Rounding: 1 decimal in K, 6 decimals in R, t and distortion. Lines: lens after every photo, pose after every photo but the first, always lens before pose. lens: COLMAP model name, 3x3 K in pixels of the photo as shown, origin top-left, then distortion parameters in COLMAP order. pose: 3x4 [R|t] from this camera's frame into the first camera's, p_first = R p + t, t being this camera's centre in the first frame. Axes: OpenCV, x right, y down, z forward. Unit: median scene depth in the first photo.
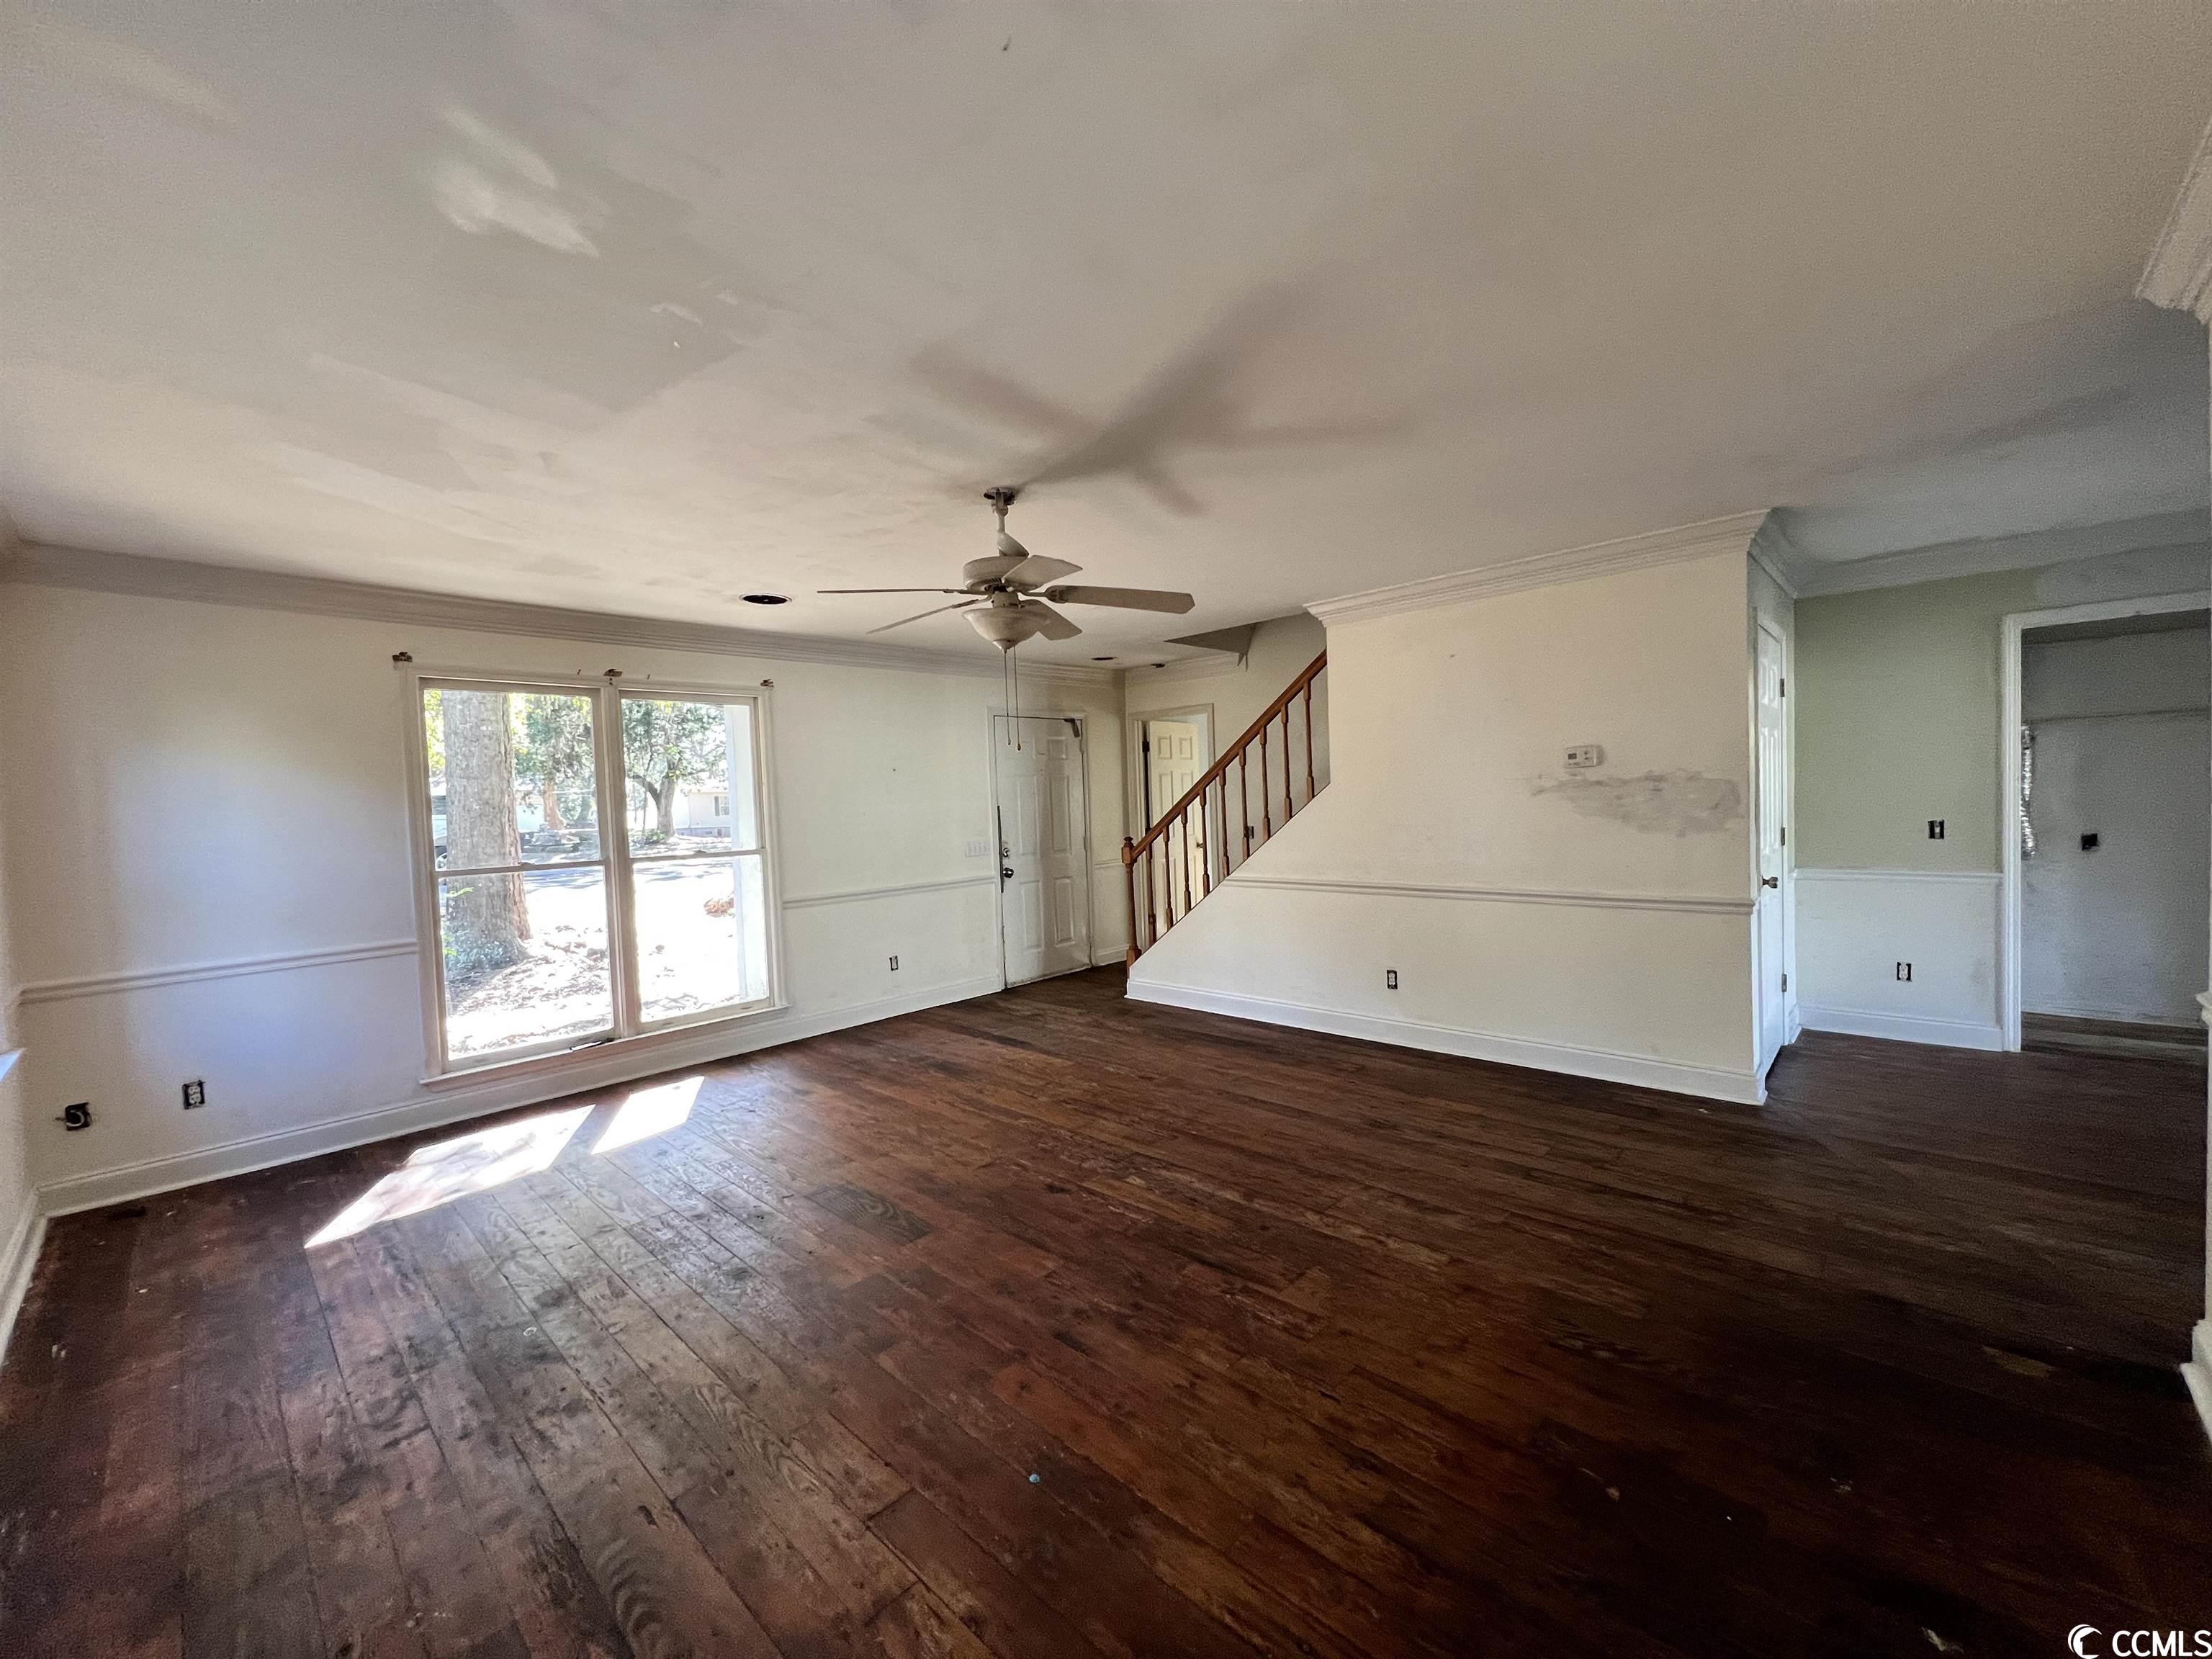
lens RADIAL K [[881.5, 0, 1103.6], [0, 881.5, 827.4], [0, 0, 1]] dist [-0.002421, 0.000861]
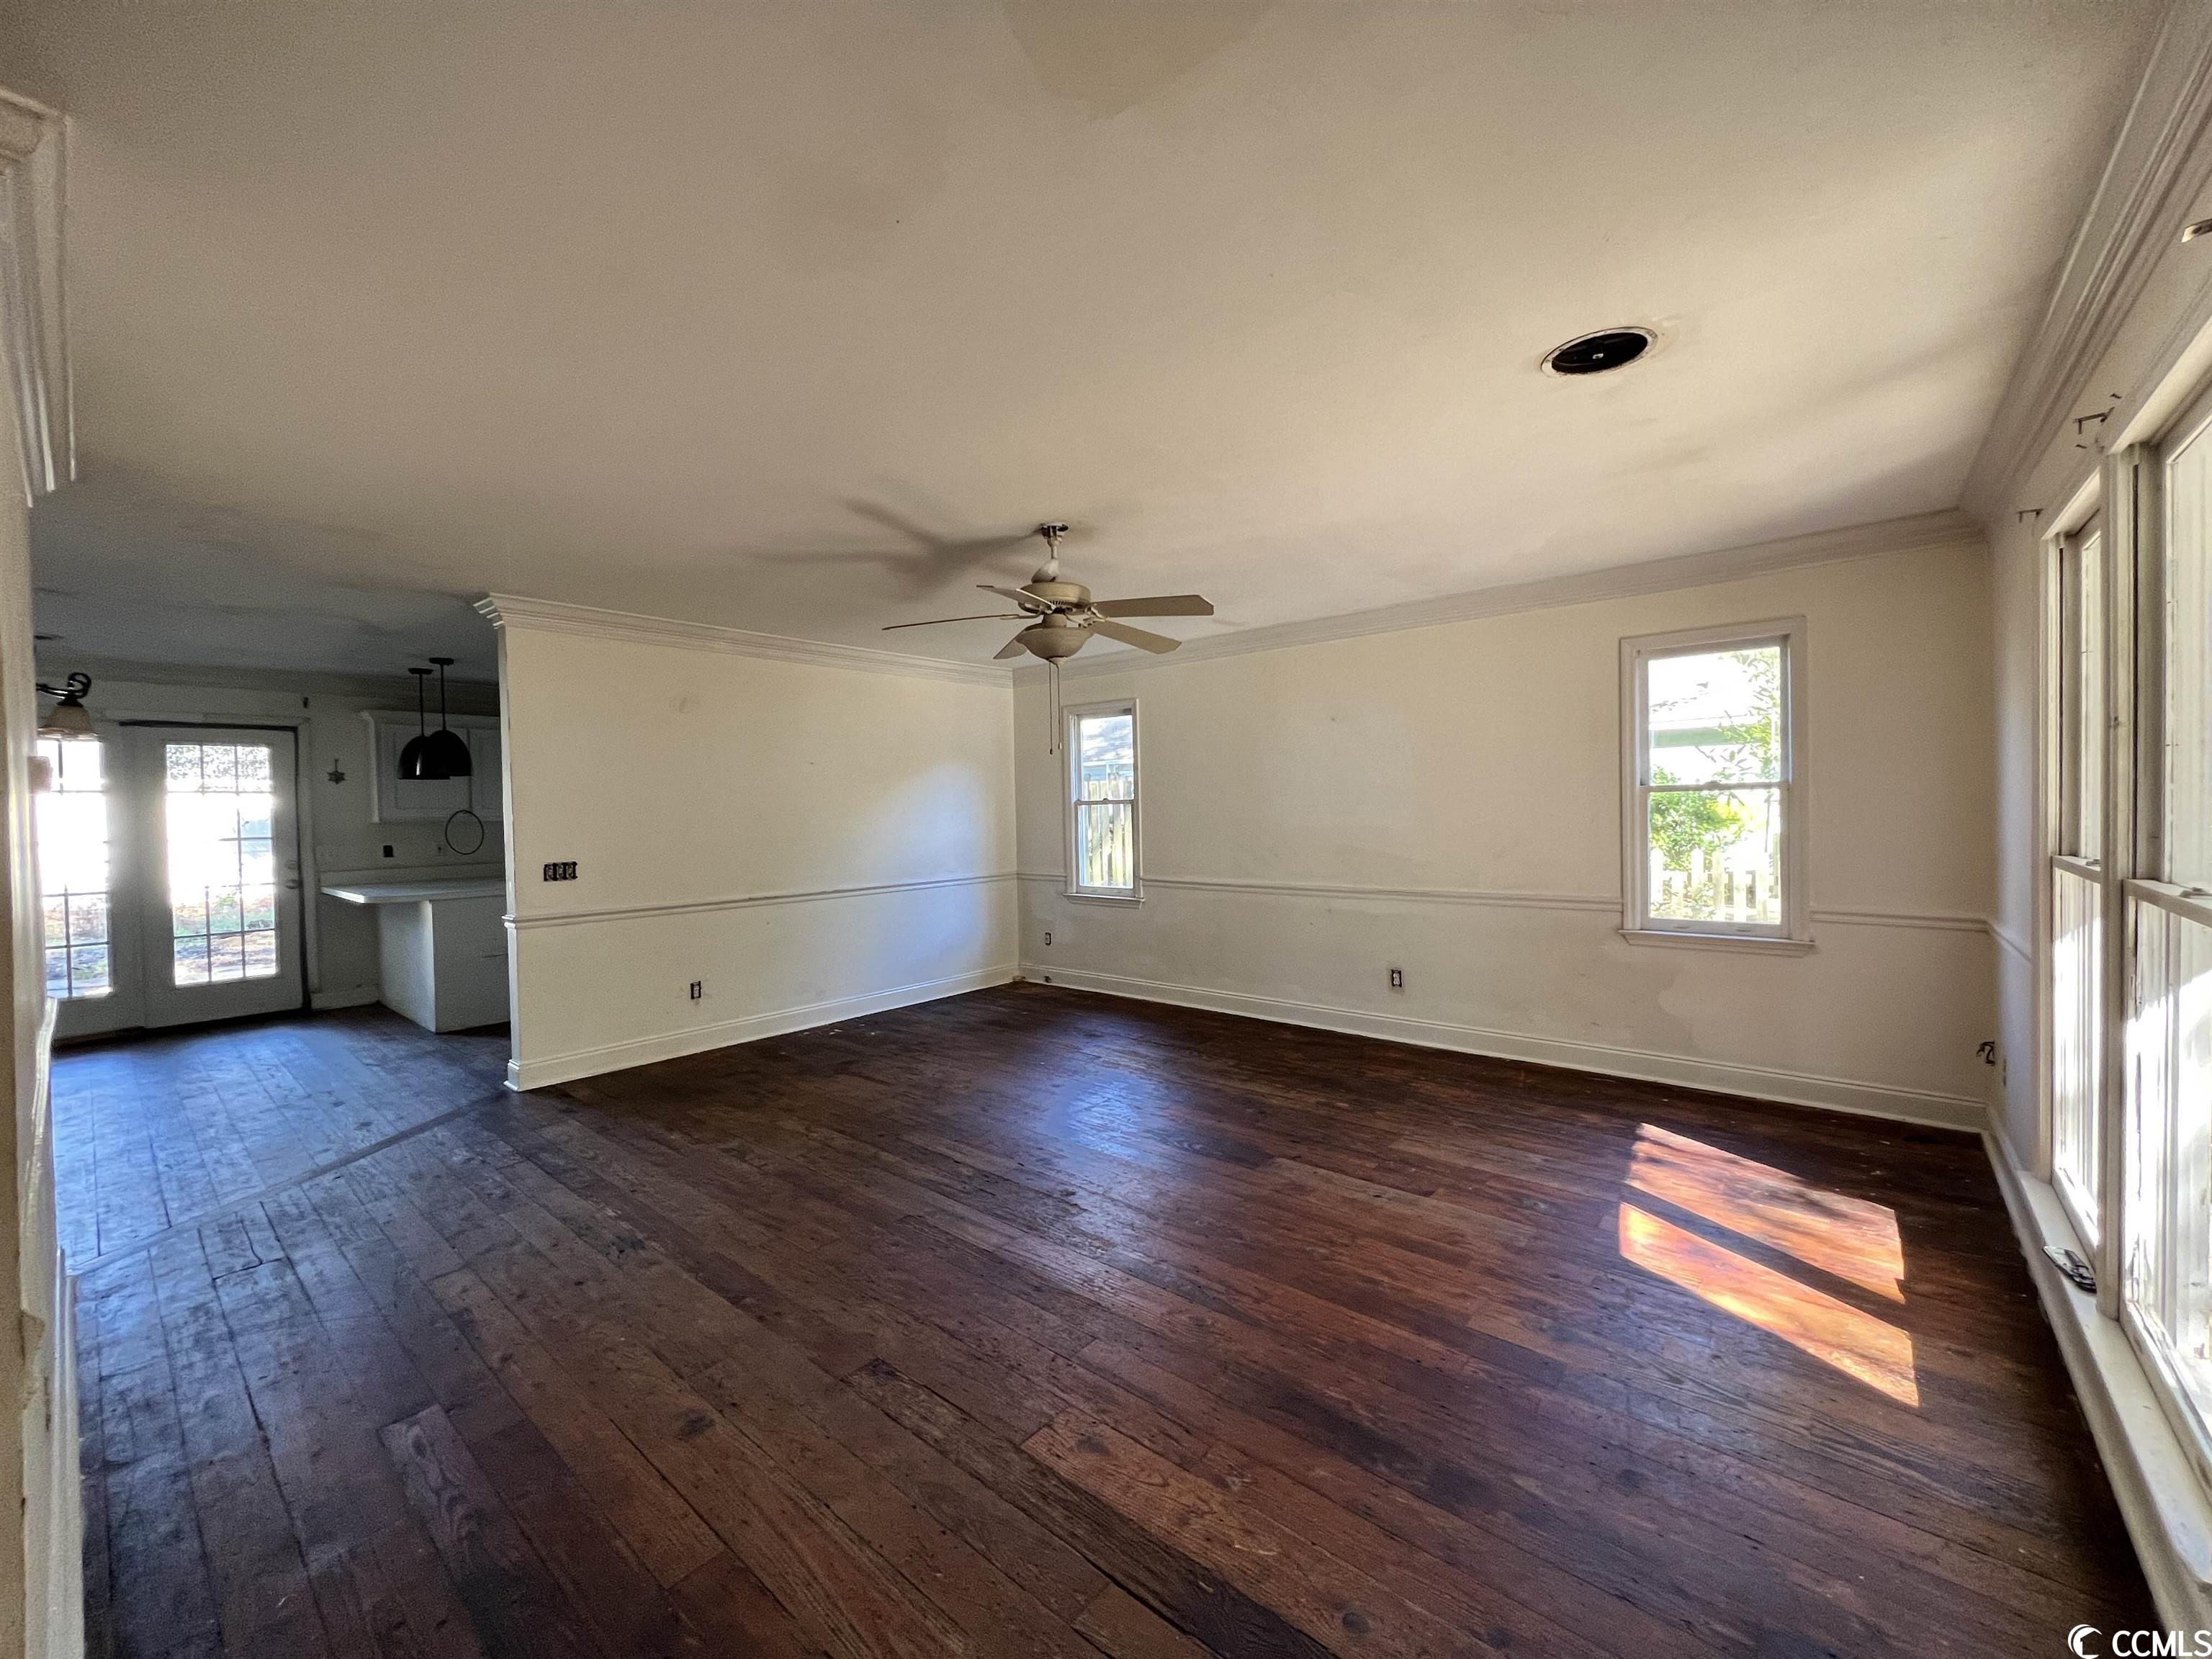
lens RADIAL K [[881.5, 0, 1103.6], [0, 881.5, 827.4], [0, 0, 1]] dist [-0.002421, 0.000861]
pose [[-0.996698, 0.060154, -0.054544, -0.083676], [0.056966, 0.996677, 0.058227, -0.049301], [0.057865, 0.054928, -0.996812, 1.824236]]
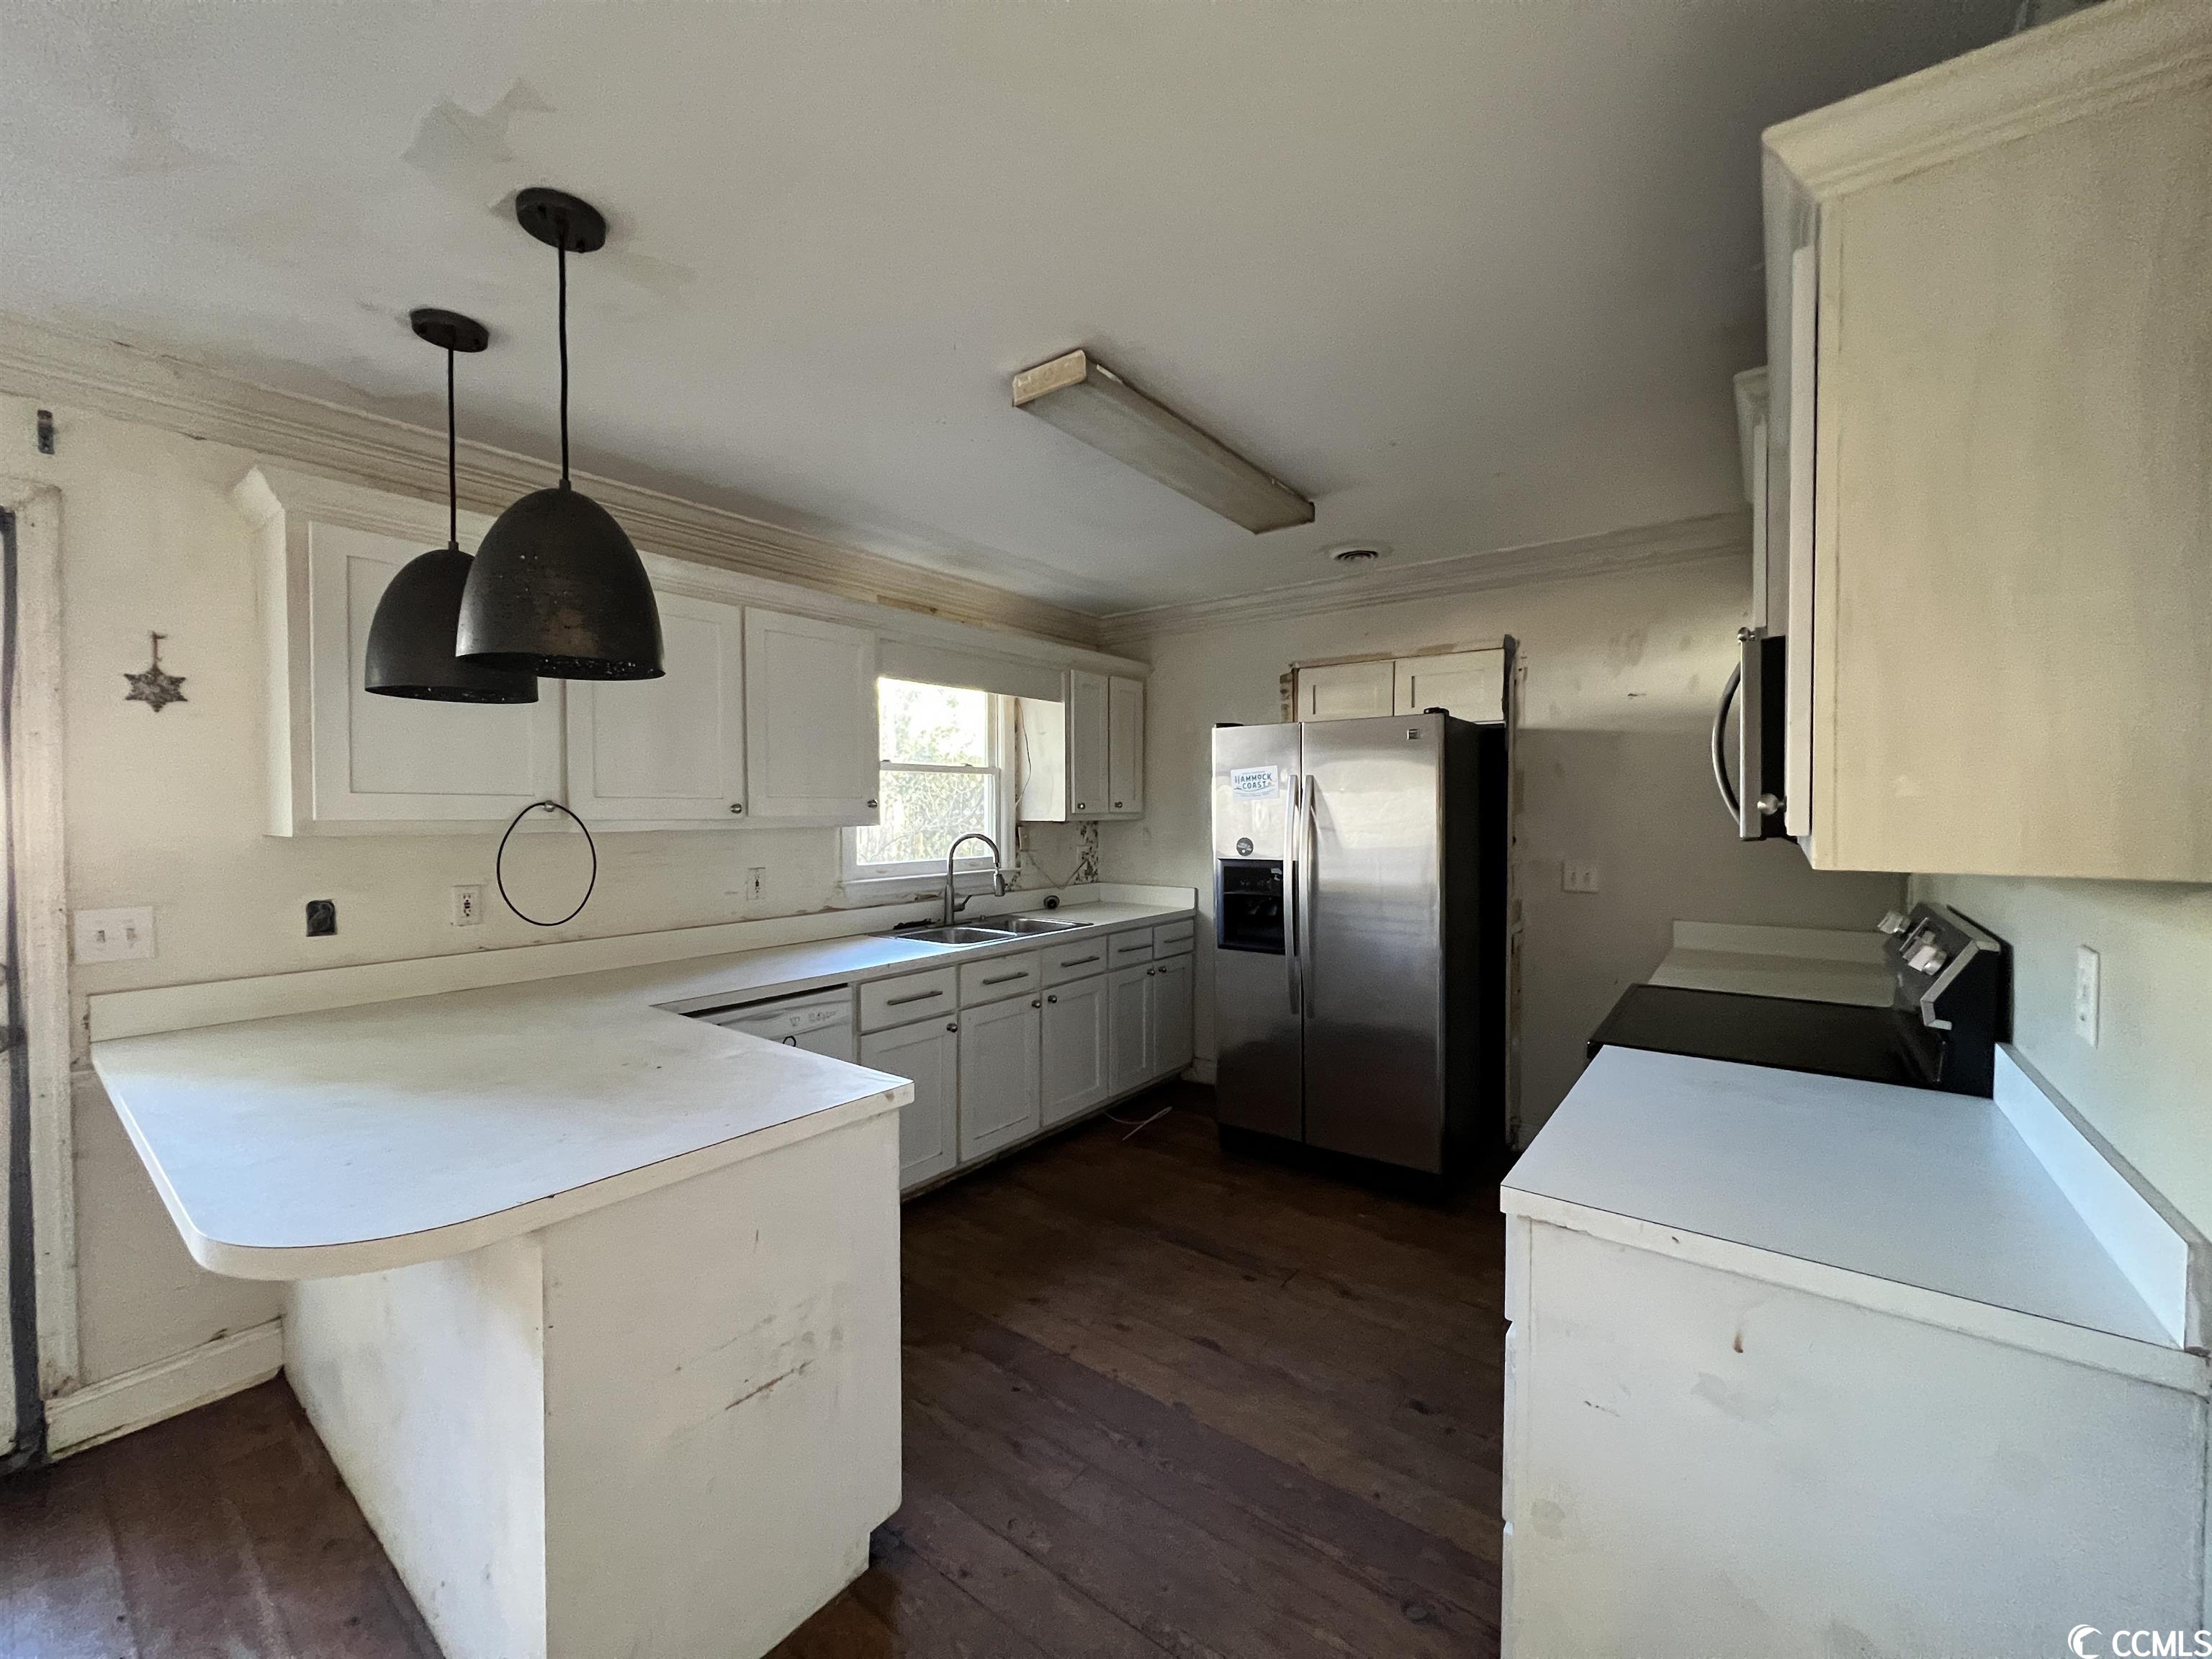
lens RADIAL K [[881.5, 0, 1103.6], [0, 881.5, 827.4], [0, 0, 1]] dist [-0.002421, 0.000861]
pose [[-0.993146, 0.043339, -0.108549, 0.853931], [0.037171, 0.997612, 0.058213, -0.057828], [0.110813, 0.053779, -0.992385, 0.541817]]
